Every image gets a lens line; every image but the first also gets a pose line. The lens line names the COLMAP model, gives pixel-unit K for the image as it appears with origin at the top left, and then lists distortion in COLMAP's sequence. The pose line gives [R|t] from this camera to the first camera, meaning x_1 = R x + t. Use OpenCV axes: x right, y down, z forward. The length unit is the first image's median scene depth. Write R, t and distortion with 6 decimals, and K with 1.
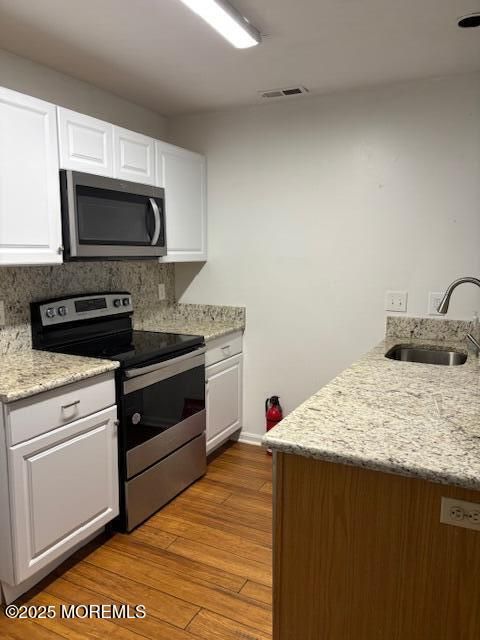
lens RADIAL K [[476.2, 0, 241.8], [0, 476.2, 322.9], [0, 0, 1]] dist [0.013264, 0.000796]
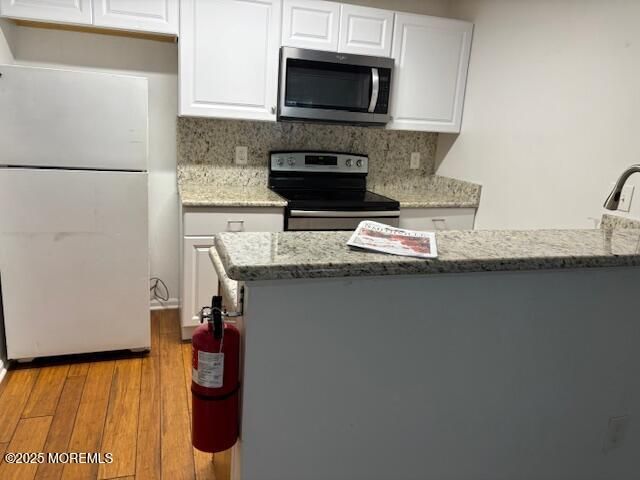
lens RADIAL K [[478.8, 0, 312.7], [0, 478.8, 232.4], [0, 0, 1]] dist [0.010747, -0.004455]
pose [[0.703760, 0.200090, -0.681679, 0.529893], [-0.162361, 0.979424, 0.119866, -0.000936], [0.691637, 0.026321, 0.721766, 0.112993]]
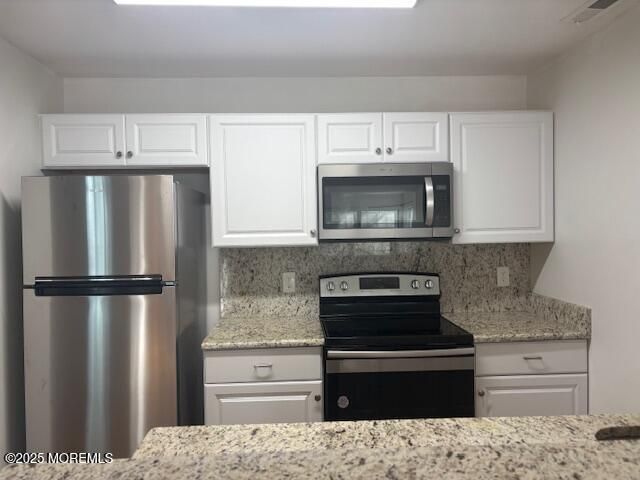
lens RADIAL K [[478.8, 0, 312.7], [0, 478.8, 232.4], [0, 0, 1]] dist [0.010747, -0.004455]
pose [[0.491064, 0.004378, -0.871113, 0.515383], [-0.111461, 0.992084, -0.057847, -0.070579], [0.863963, 0.125502, 0.487664, 0.349771]]
